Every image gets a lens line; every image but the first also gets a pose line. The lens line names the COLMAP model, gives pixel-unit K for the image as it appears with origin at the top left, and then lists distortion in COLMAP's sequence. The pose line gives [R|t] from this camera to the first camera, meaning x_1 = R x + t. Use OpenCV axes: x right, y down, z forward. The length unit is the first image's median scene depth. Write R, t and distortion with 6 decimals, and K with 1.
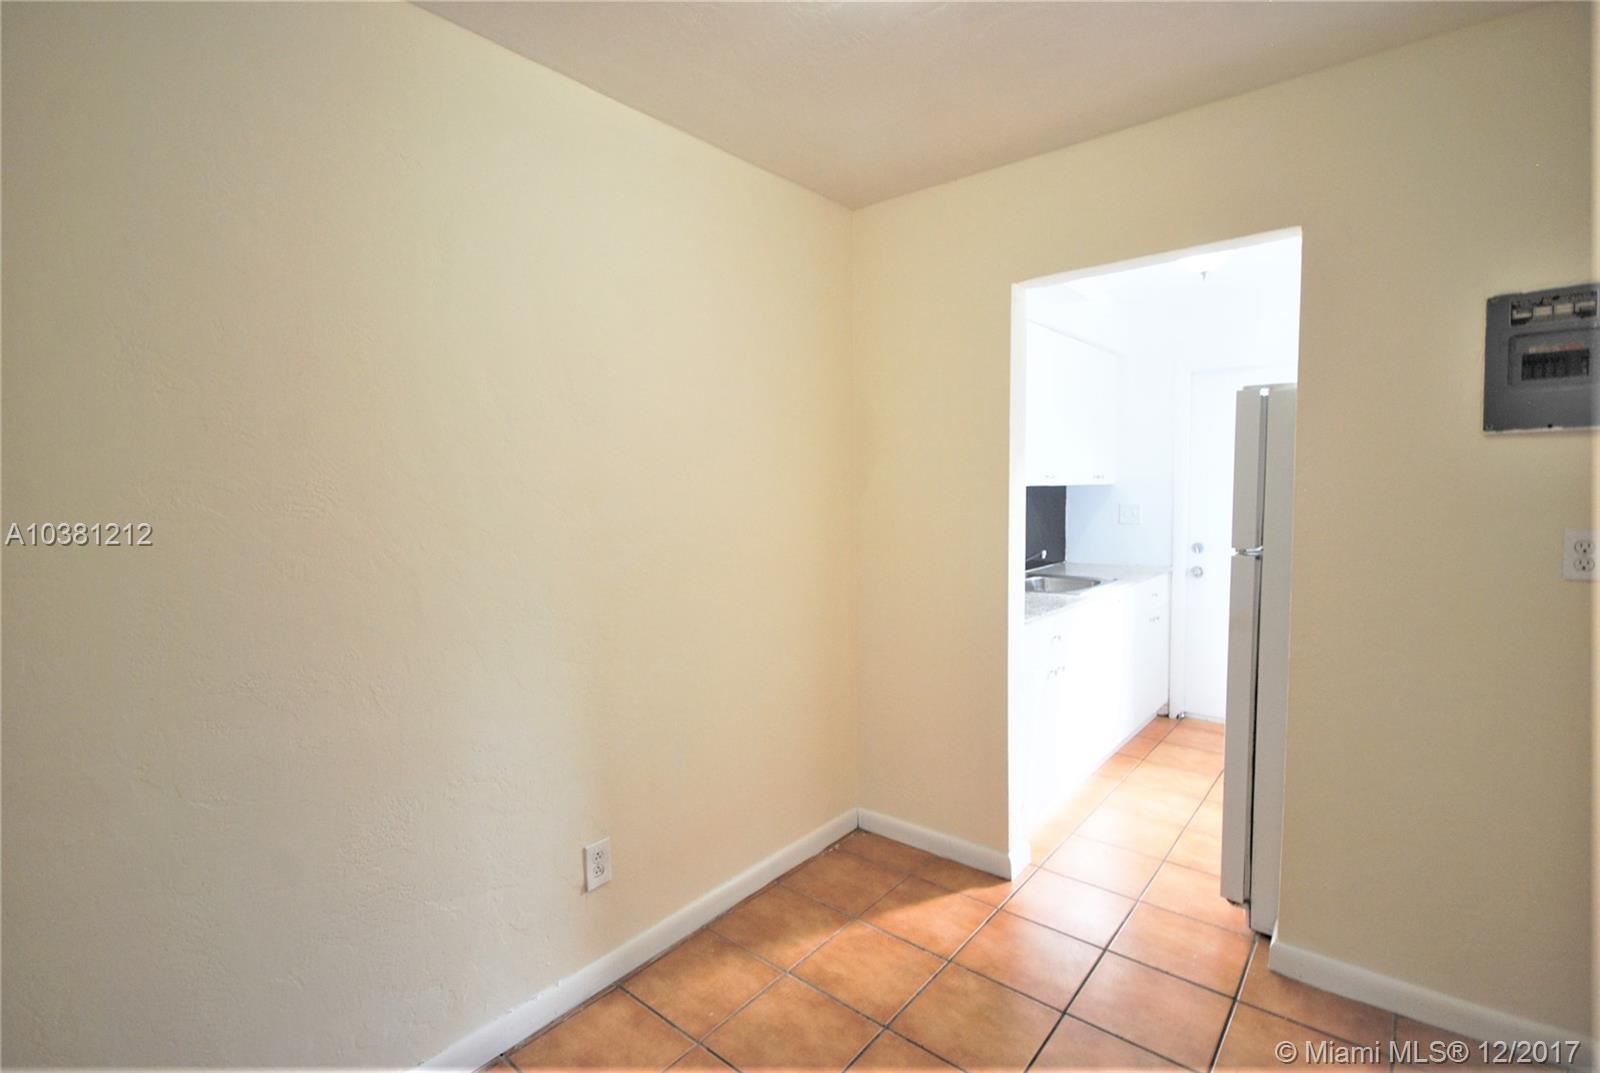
lens RADIAL K [[716.8, 0, 795.8], [0, 716.8, 533.8], [0, 0, 1]] dist [-0.002843, -0.000642]
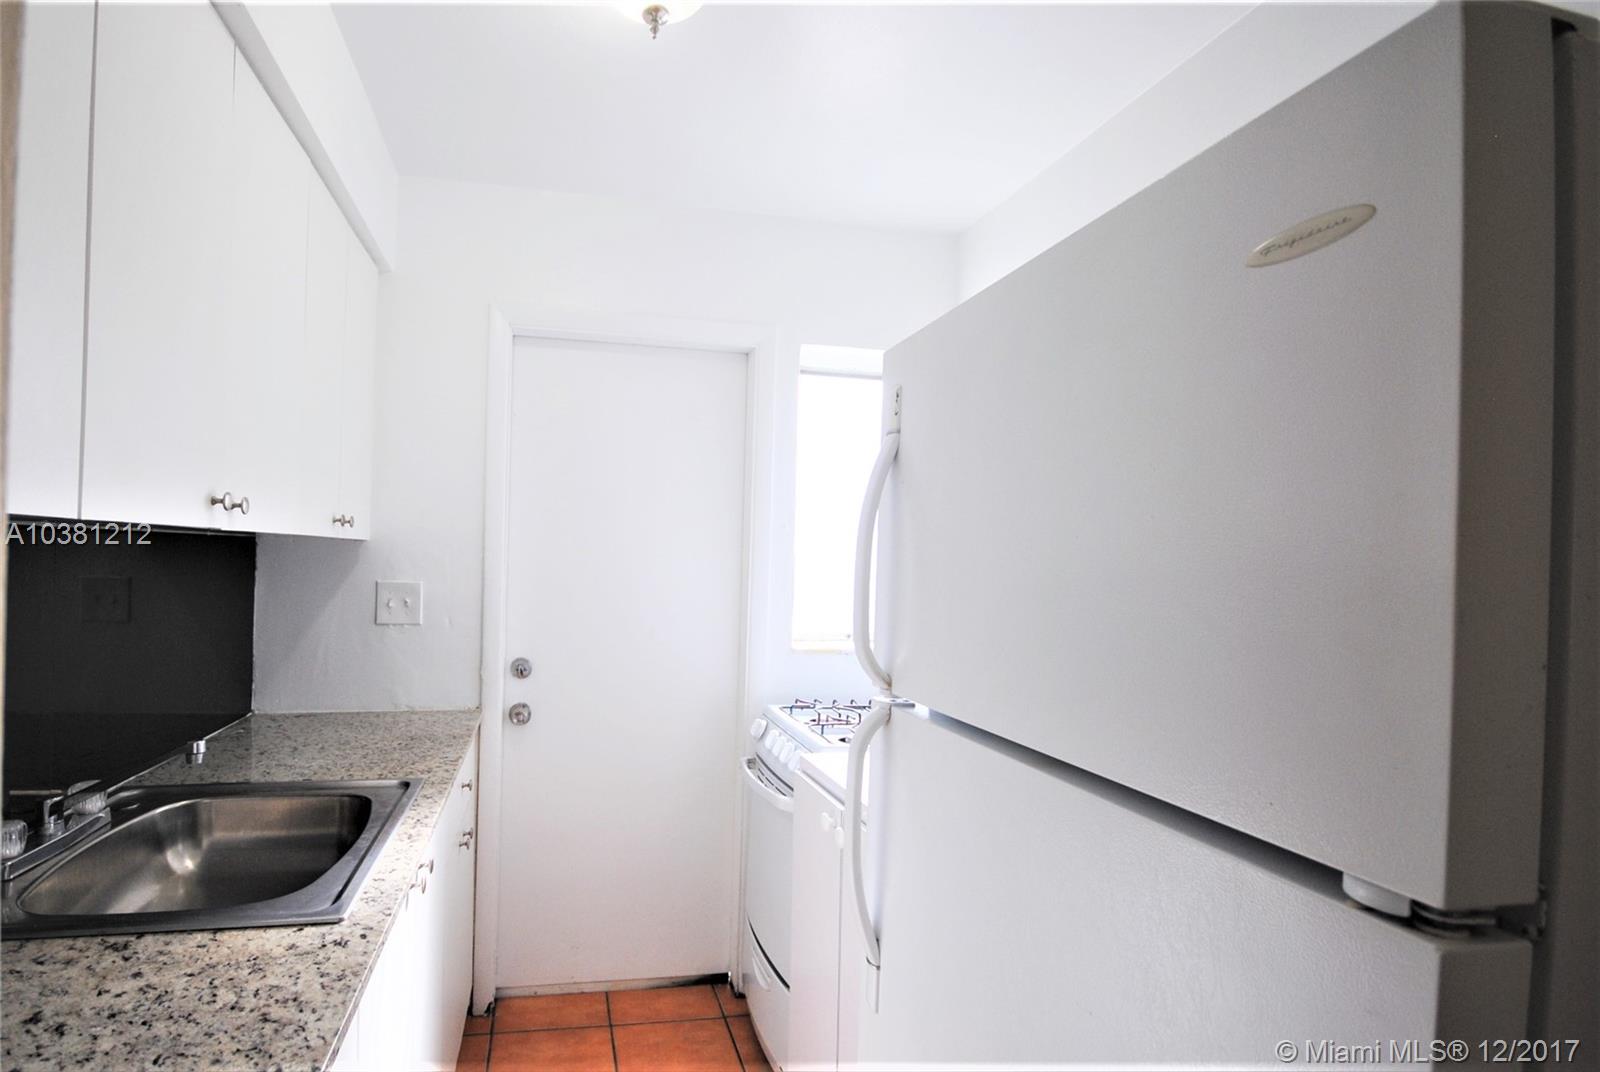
lens RADIAL K [[878.8, 0, 753.6], [0, 878.8, 550.7], [0, 0, 1]] dist [-0.003076, -0.000986]
pose [[0.642015, 0.033279, 0.765969, 0.159997], [0.015926, 0.998263, -0.056720, -0.025090], [-0.766526, 0.048614, 0.640370, 0.419281]]
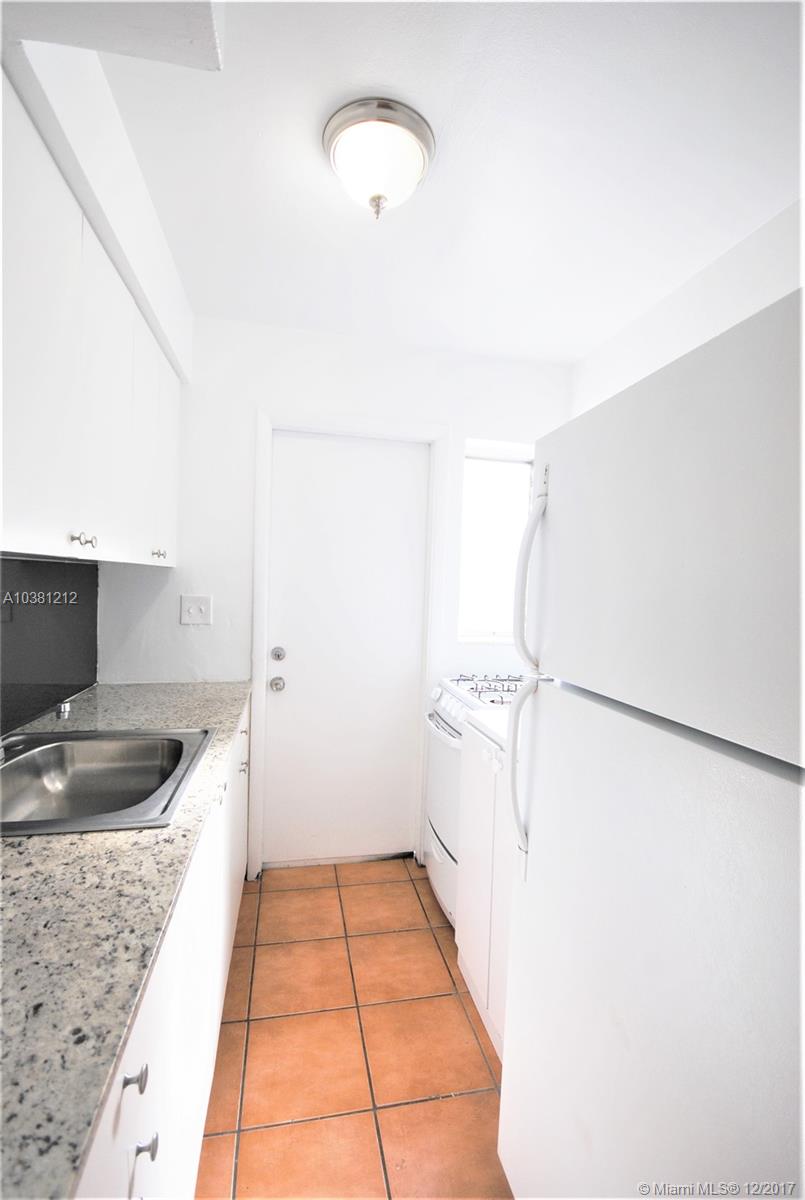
lens RADIAL K [[537.6, 0, 400.4], [0, 537.6, 603.2], [0, 0, 1]] dist [-0.002843, -0.000642]
pose [[0.619090, 0.004436, 0.785307, 0.164821], [0.010829, 0.999841, -0.014186, -0.024254], [-0.785245, 0.017286, 0.618943, 0.485007]]
